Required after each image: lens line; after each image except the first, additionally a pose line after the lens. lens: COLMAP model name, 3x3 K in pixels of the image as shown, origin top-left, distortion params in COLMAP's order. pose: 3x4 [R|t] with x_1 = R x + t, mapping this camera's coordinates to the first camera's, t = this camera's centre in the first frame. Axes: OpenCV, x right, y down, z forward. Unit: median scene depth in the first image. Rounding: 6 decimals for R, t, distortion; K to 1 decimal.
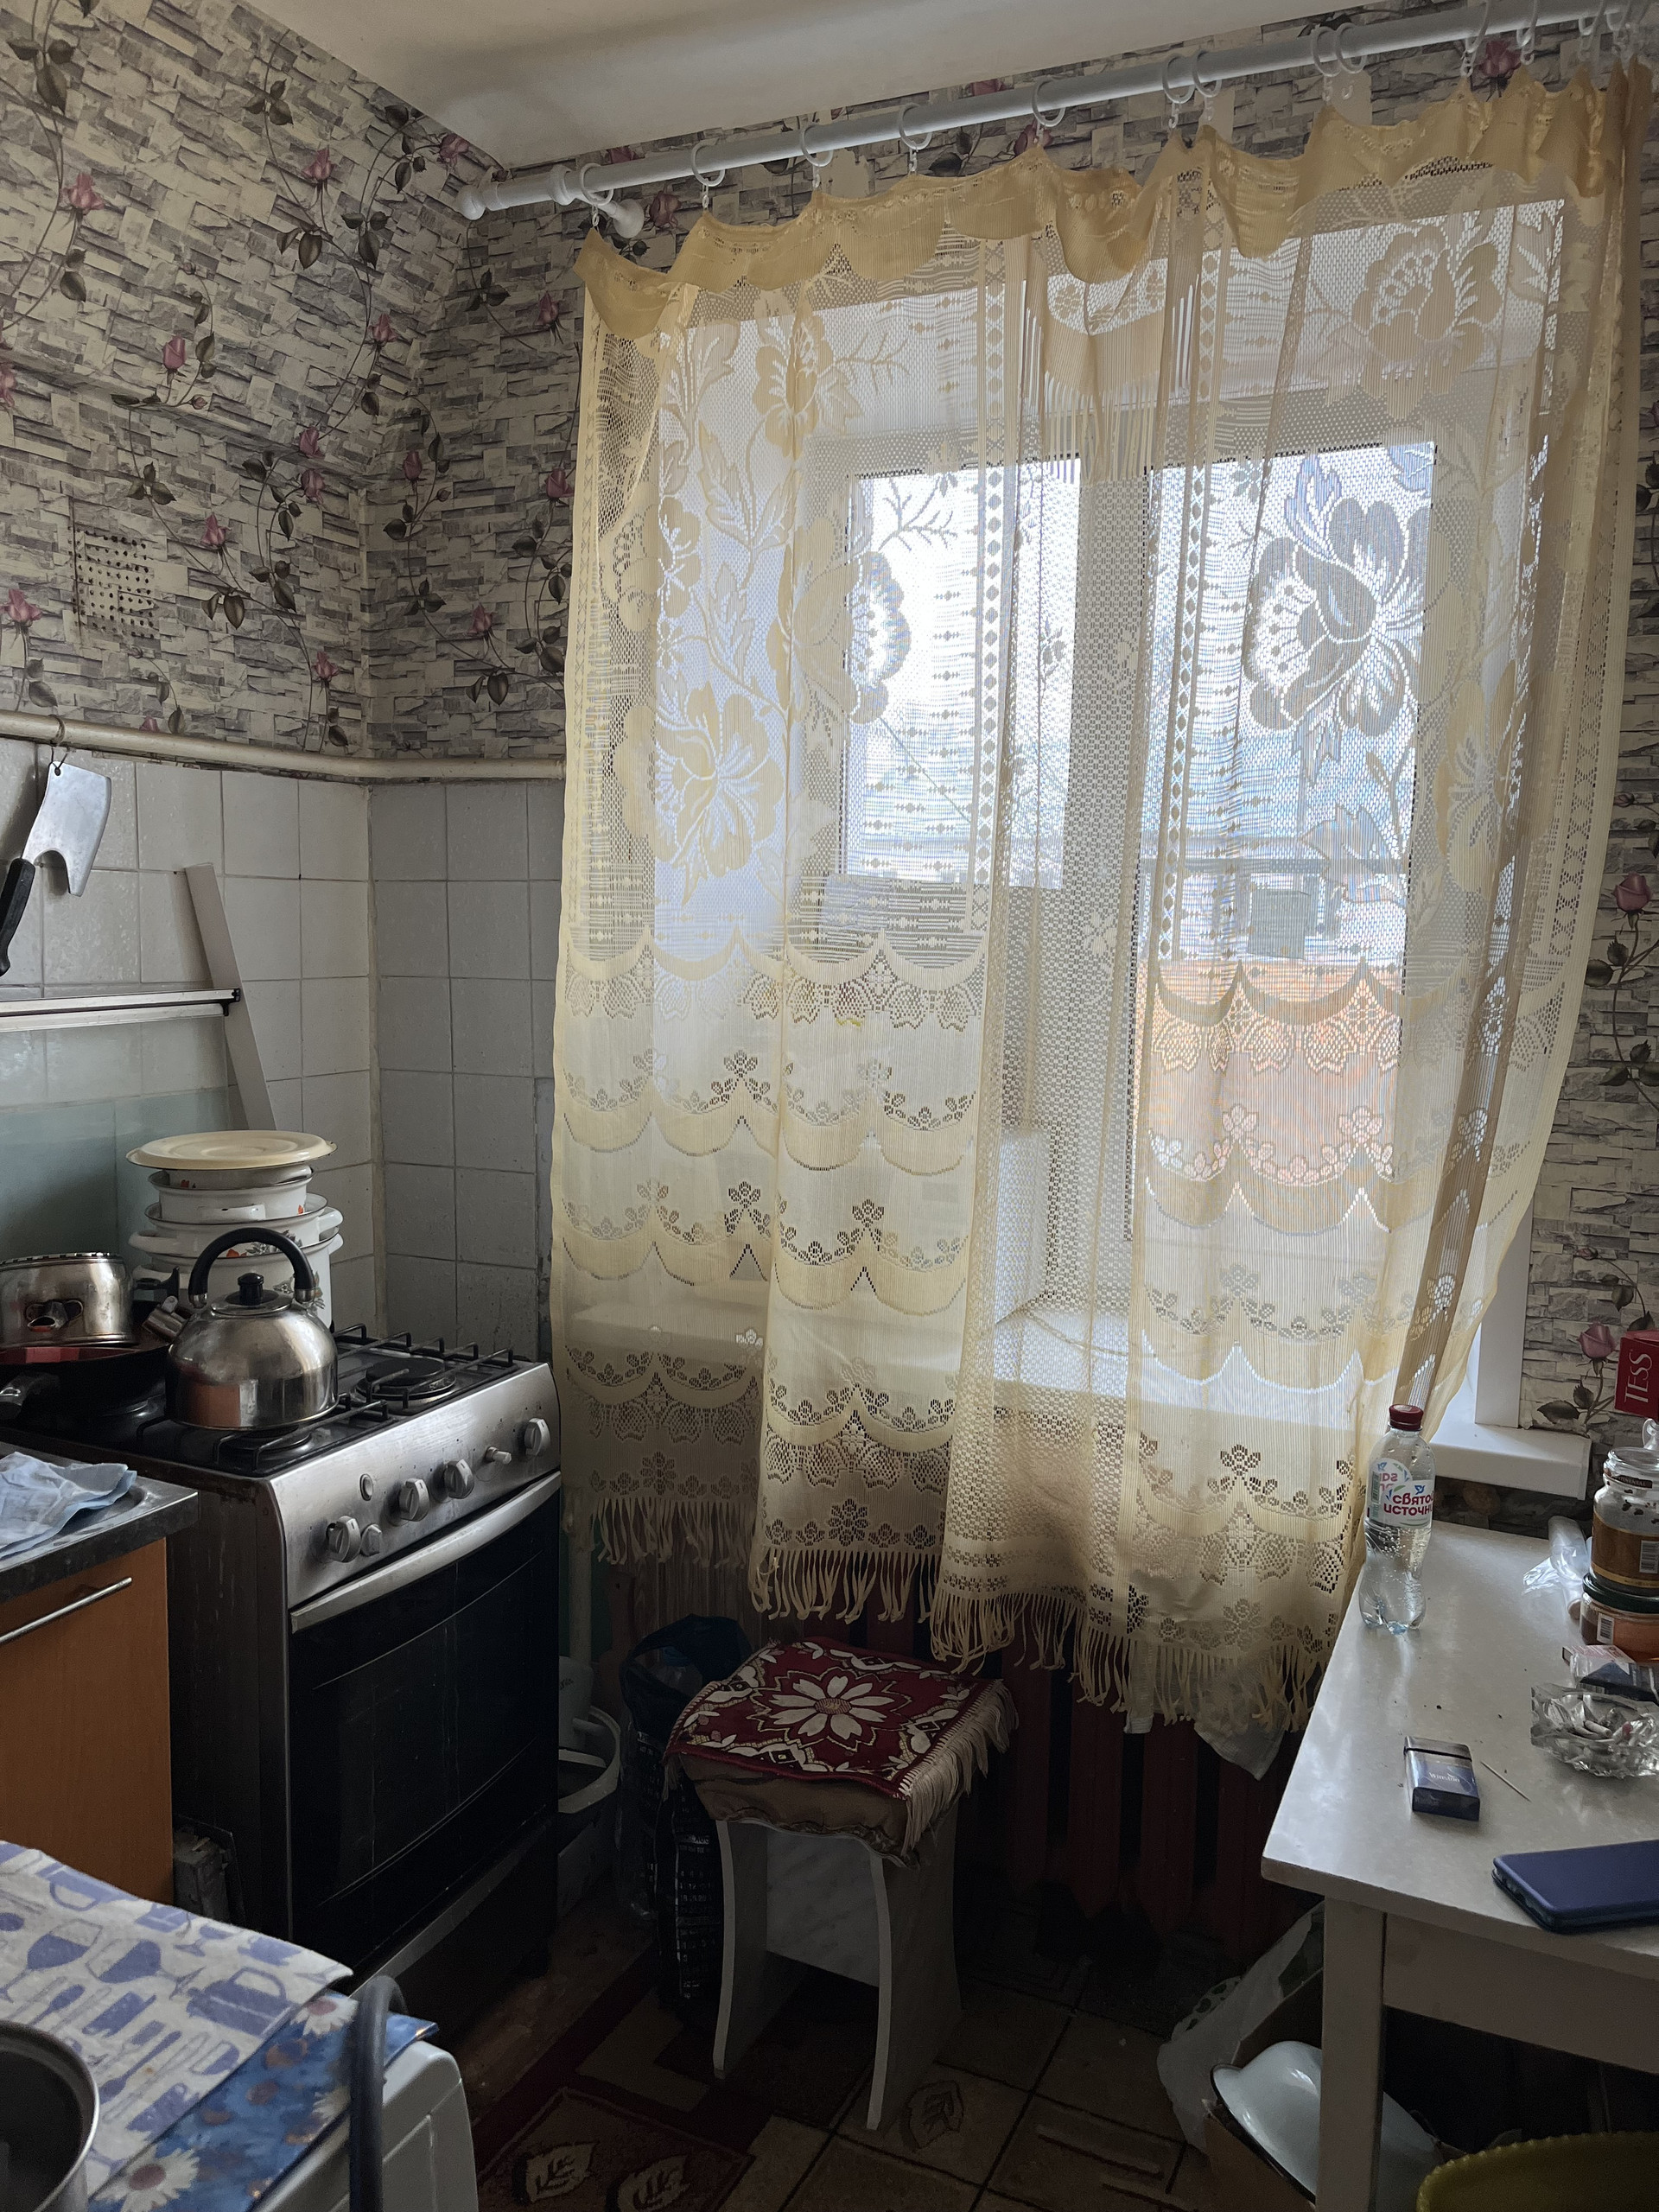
lens RADIAL K [[1713.2, 0, 796.0], [0, 1713.2, 1150.9], [0, 0, 1]] dist [0.036315, -0.061954]
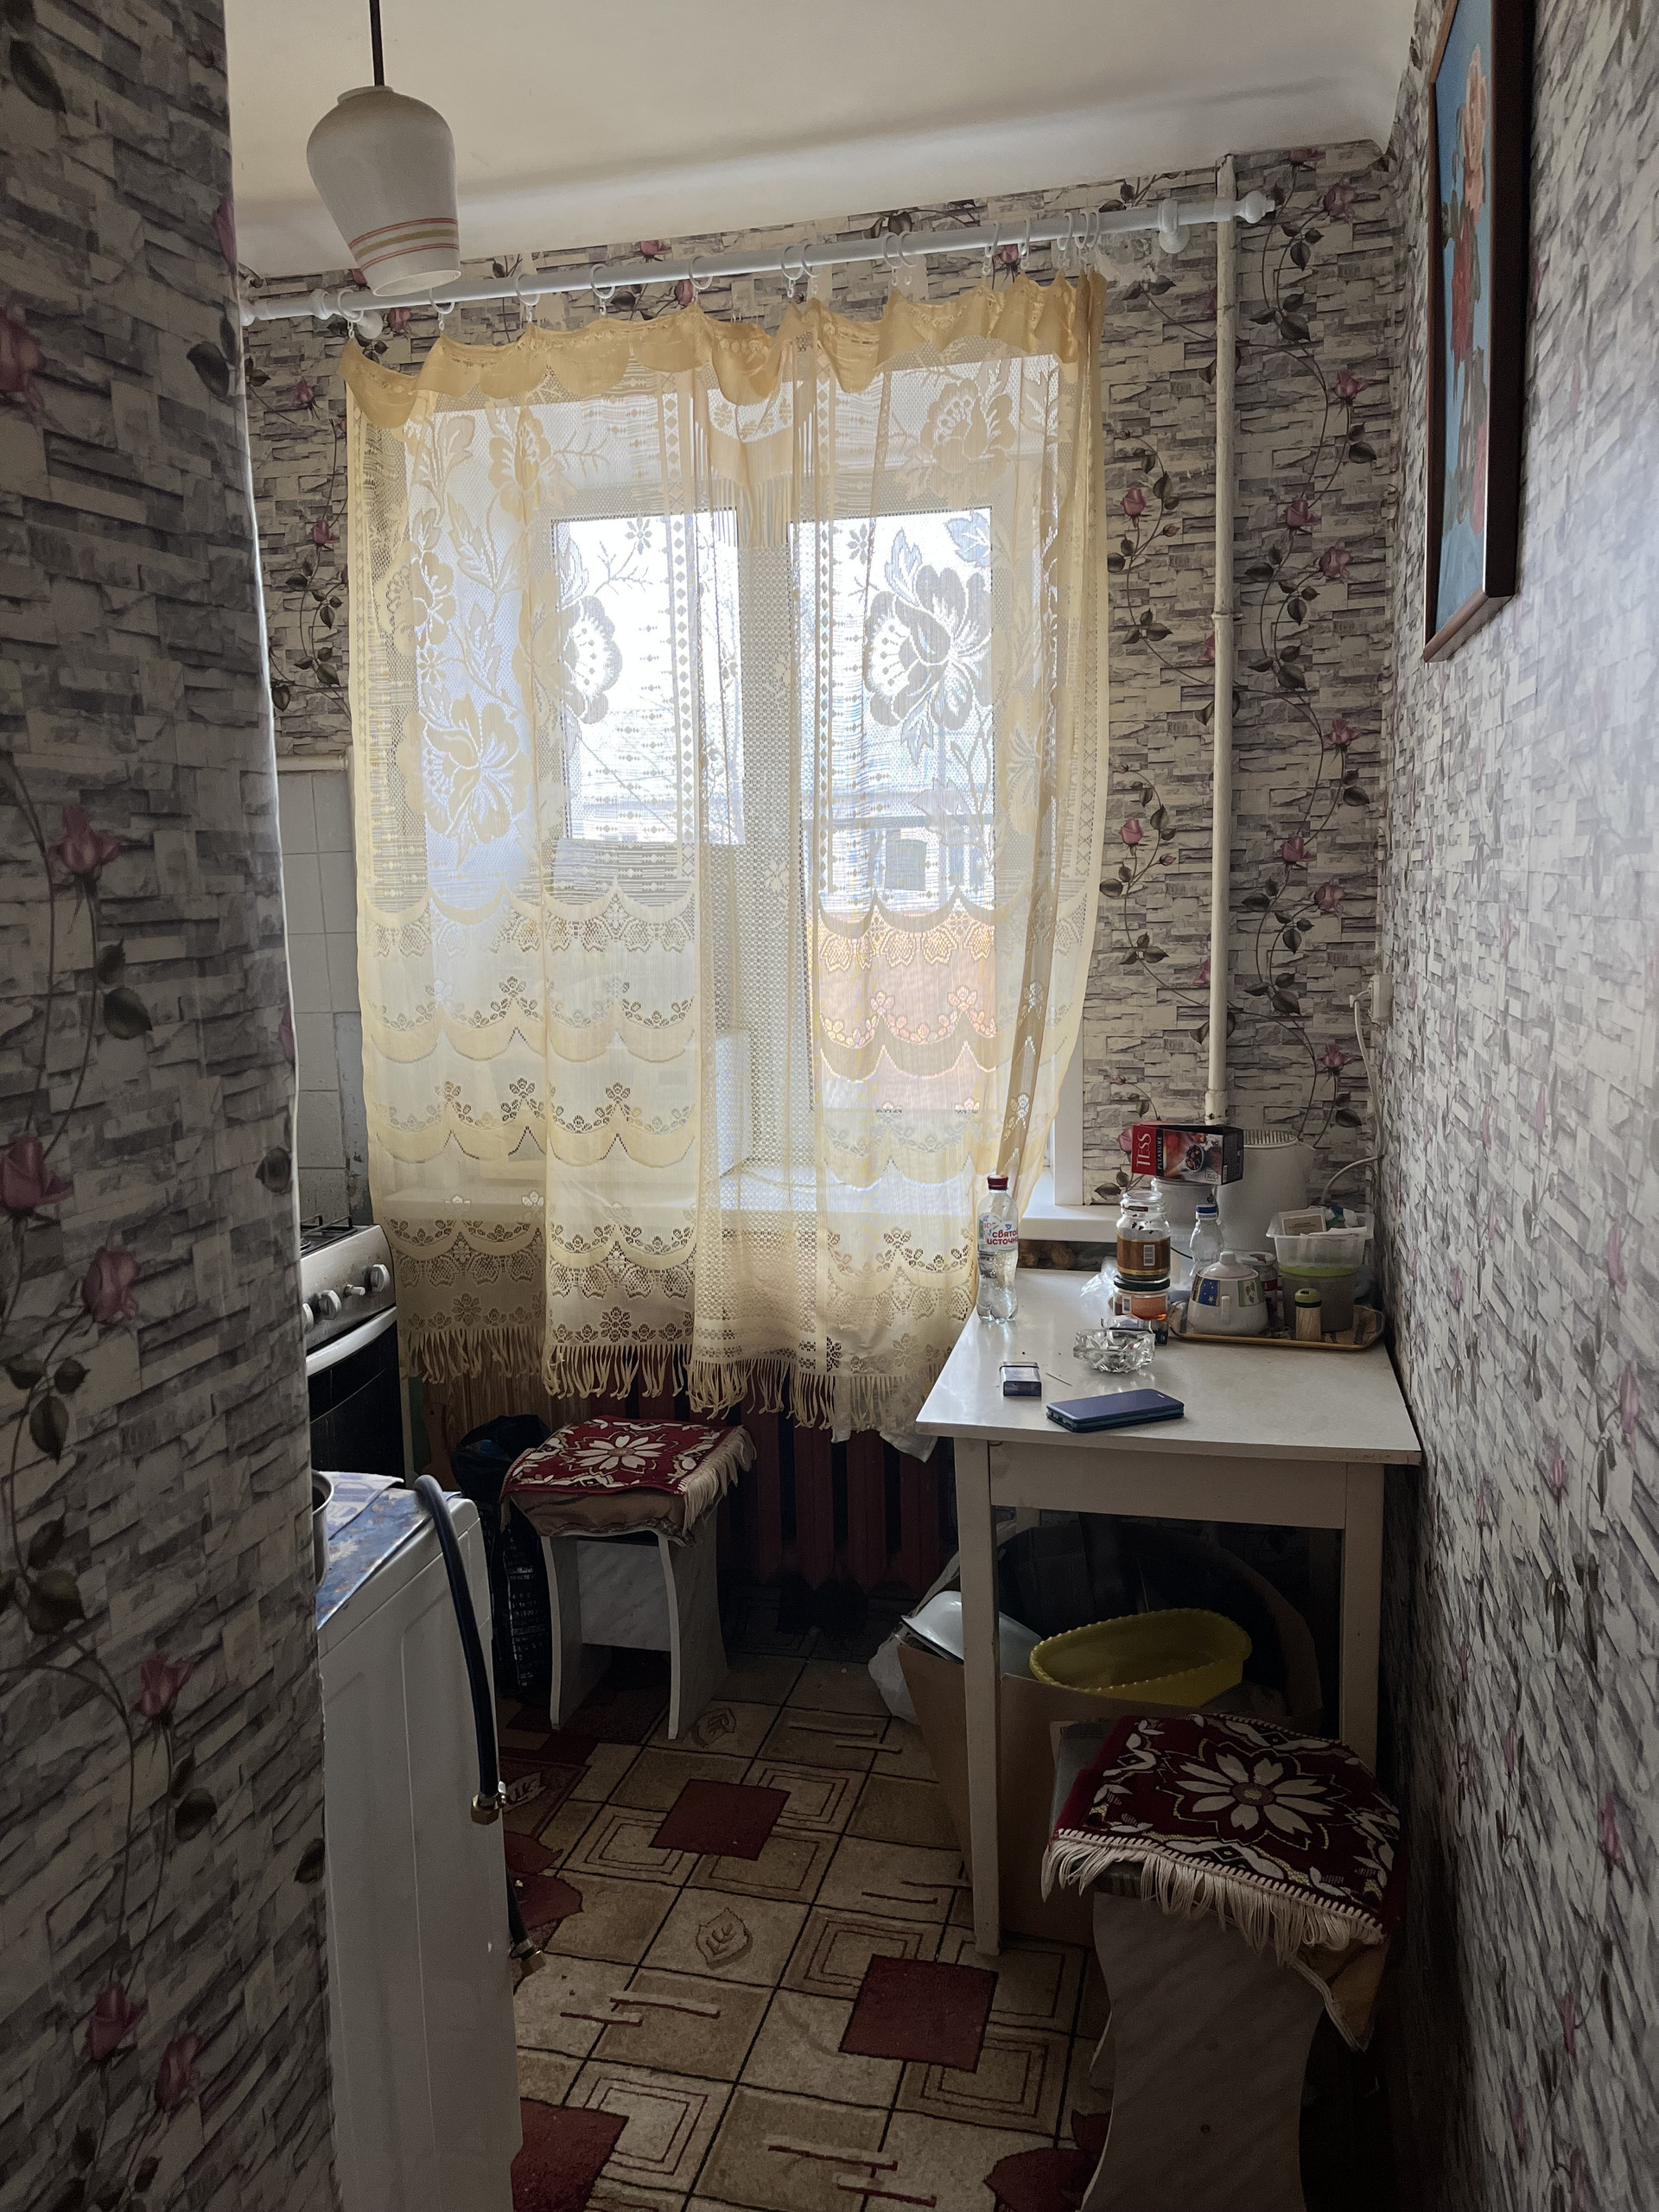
lens RADIAL K [[1713.2, 0, 796.0], [0, 1713.2, 1150.9], [0, 0, 1]] dist [0.036315, -0.061954]
pose [[0.980479, -0.070045, 0.183726, -0.077591], [0.066058, 0.997430, 0.027740, 0.057879], [-0.185197, -0.015062, 0.982586, -0.364488]]
